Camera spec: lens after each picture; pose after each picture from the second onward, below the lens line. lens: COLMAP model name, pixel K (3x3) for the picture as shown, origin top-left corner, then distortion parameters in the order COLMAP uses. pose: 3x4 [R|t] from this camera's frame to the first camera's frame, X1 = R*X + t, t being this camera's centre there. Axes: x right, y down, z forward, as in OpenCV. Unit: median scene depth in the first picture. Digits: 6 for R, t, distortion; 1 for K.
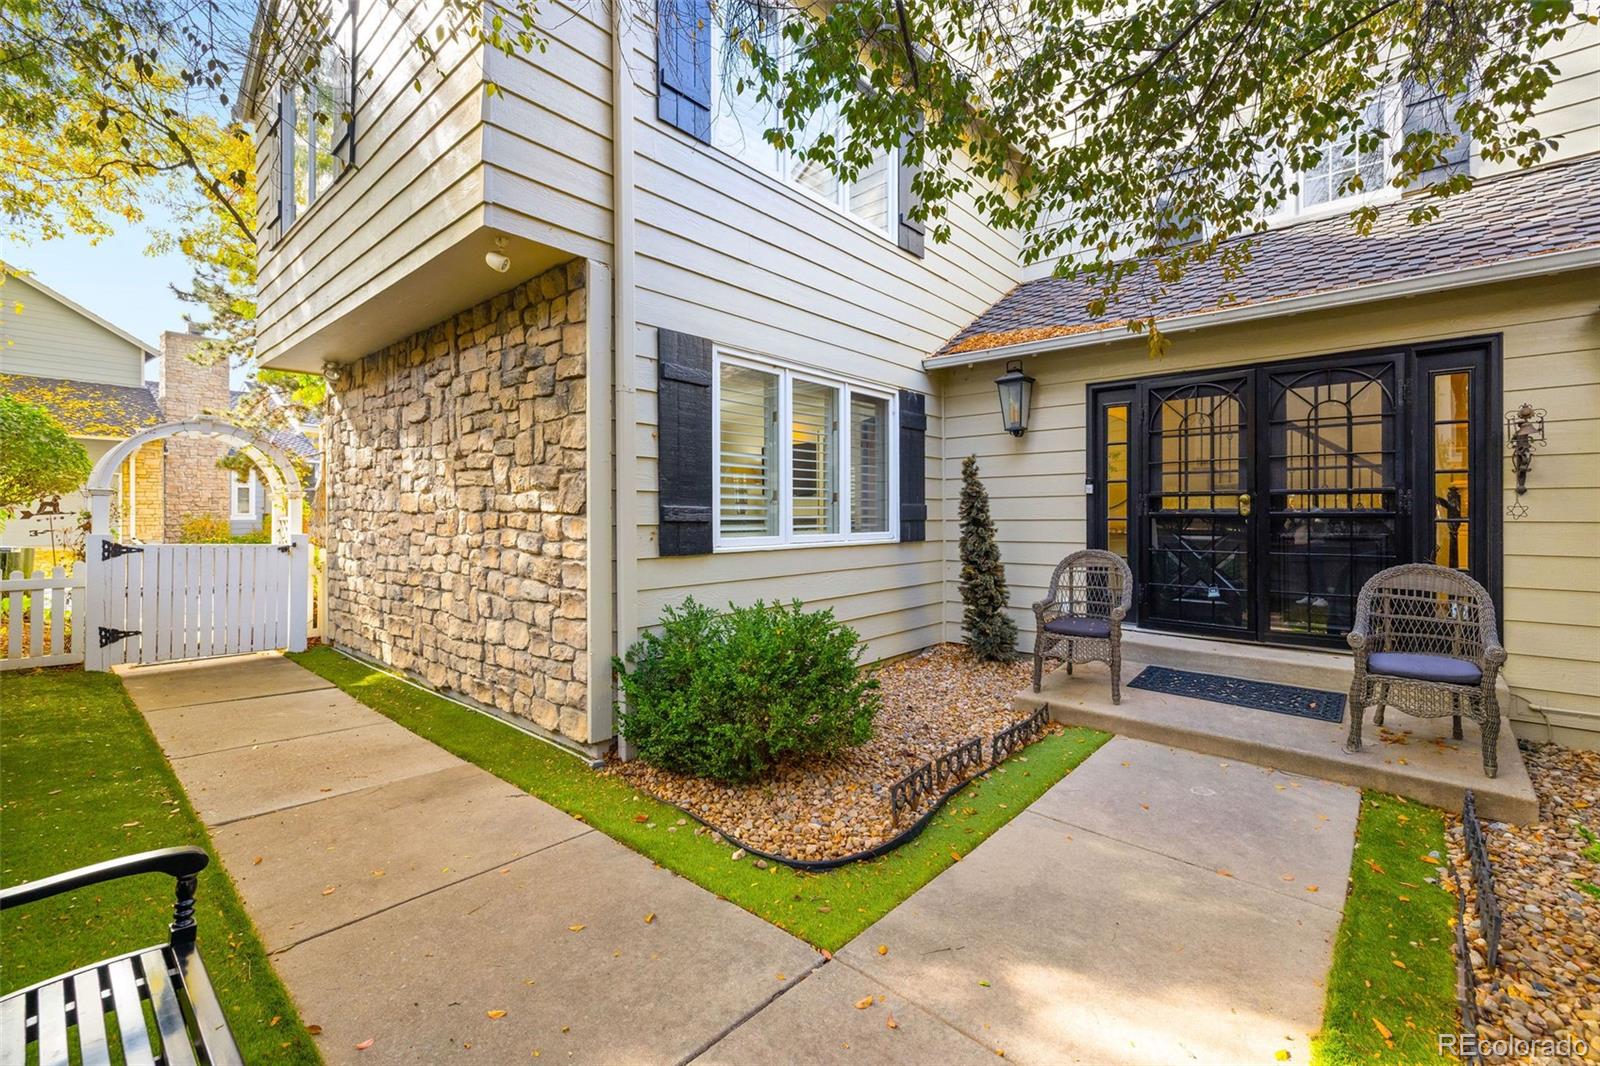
lens RADIAL K [[685.0, 0, 798.8], [0, 685.0, 510.6], [0, 0, 1]] dist [0.000499, -0.000062]
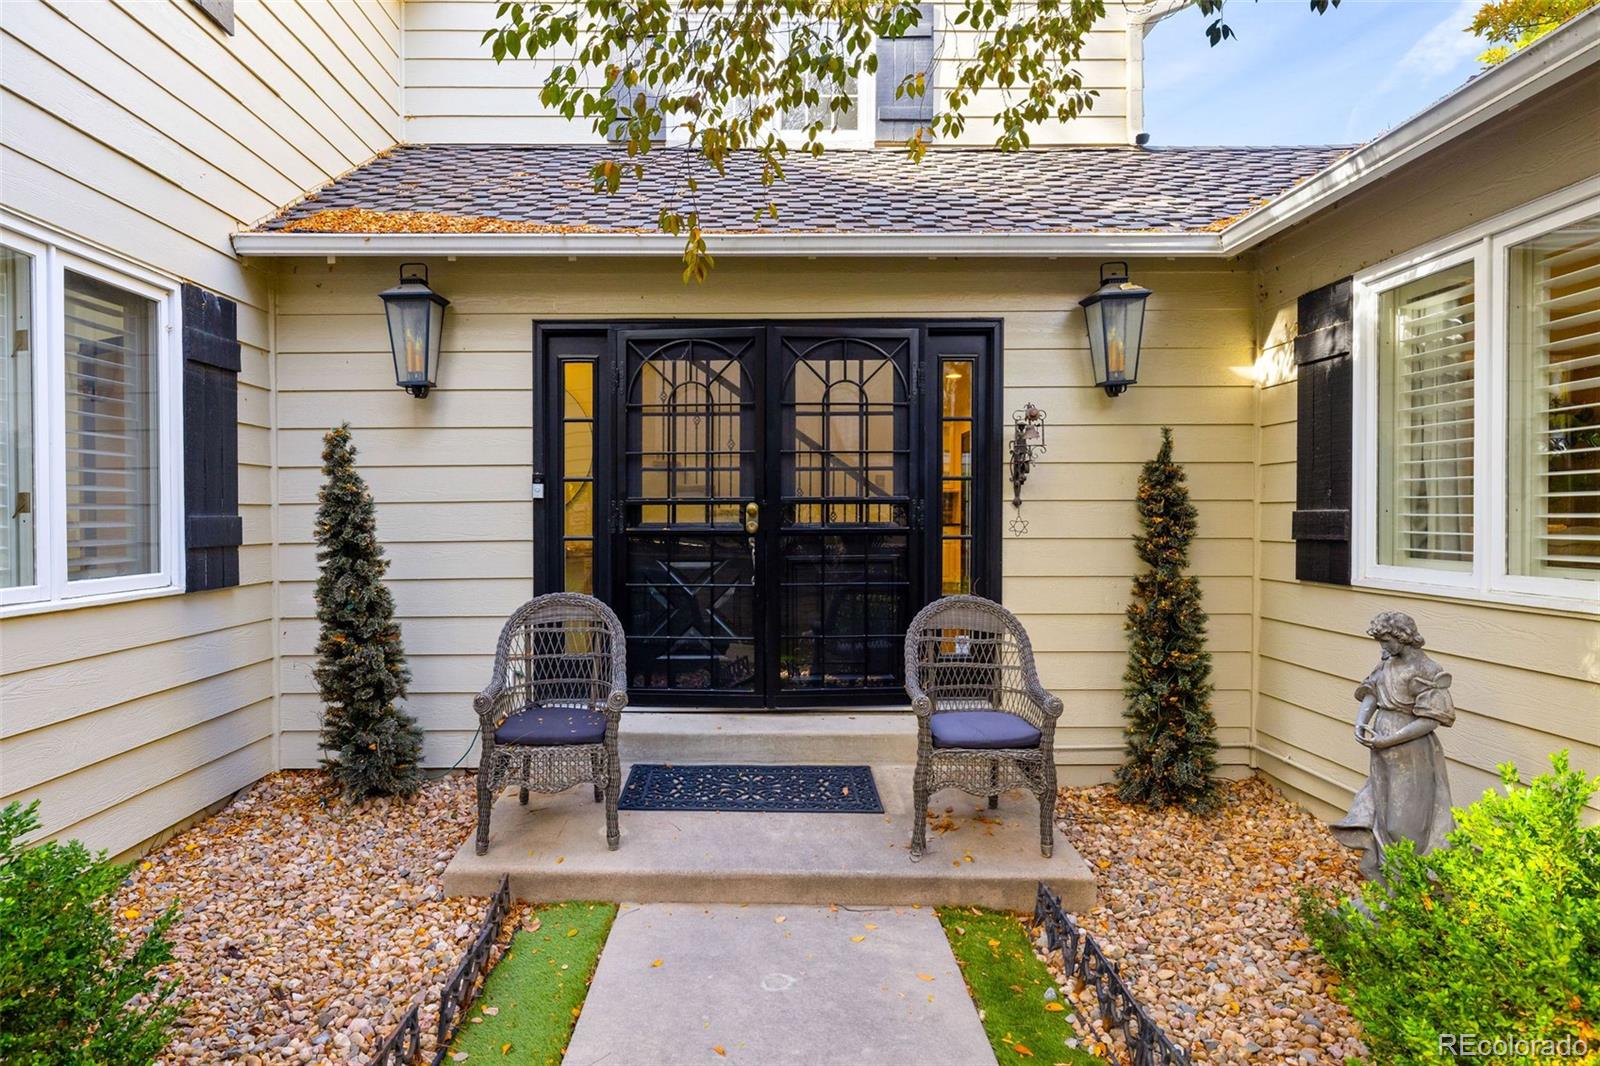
lens RADIAL K [[1000.3, 0, 797.5], [0, 1000.3, 527.2], [0, 0, 1]] dist [-0.005321, -0.000102]
pose [[0.748212, -0.008471, 0.663405, -0.000048], [-0.000008, 0.999918, 0.012778, -0.011226], [-0.663459, -0.009566, 0.748151, 0.184641]]
